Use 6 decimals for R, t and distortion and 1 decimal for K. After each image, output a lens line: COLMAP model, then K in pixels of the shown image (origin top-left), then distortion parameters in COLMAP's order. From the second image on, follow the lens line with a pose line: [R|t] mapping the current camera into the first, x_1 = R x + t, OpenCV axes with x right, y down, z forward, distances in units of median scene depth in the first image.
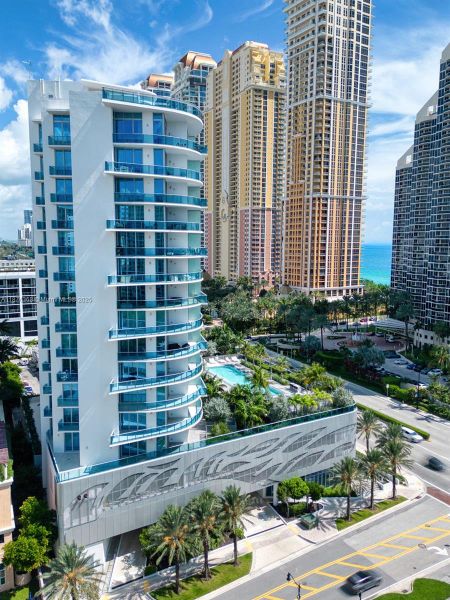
lens RADIAL K [[498.4, 0, 223.4], [0, 498.4, 301.8], [0, 0, 1]] dist [0.053371, -0.039308]
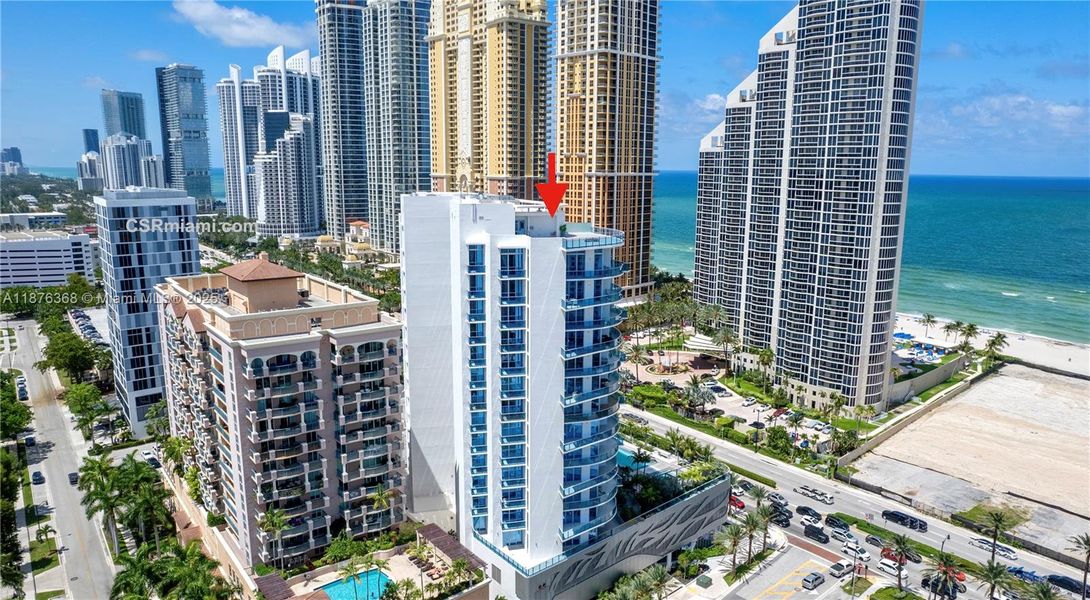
lens RADIAL K [[746.3, 0, 557.2], [0, 746.3, 308.4], [0, 0, 1]] dist [-0.058237, -0.005318]
pose [[0.976801, -0.038367, 0.210682, -0.140685], [0.023421, 0.997058, 0.072987, -0.089817], [-0.212863, -0.066360, 0.974826, -0.148918]]
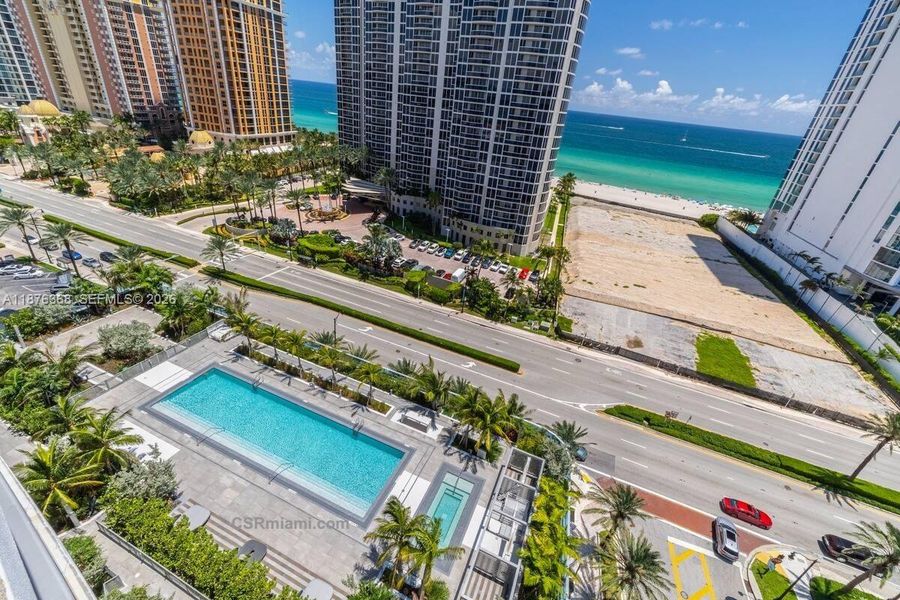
lens RADIAL K [[380.1, 0, 450.9], [0, 380.1, 291.8], [0, 0, 1]] dist [-0.000851, 0.000491]
pose [[0.744079, -0.242199, 0.622644, -0.011306], [-0.016077, 0.925214, 0.379106, -0.032540], [-0.667898, -0.292095, 0.684539, 0.290348]]
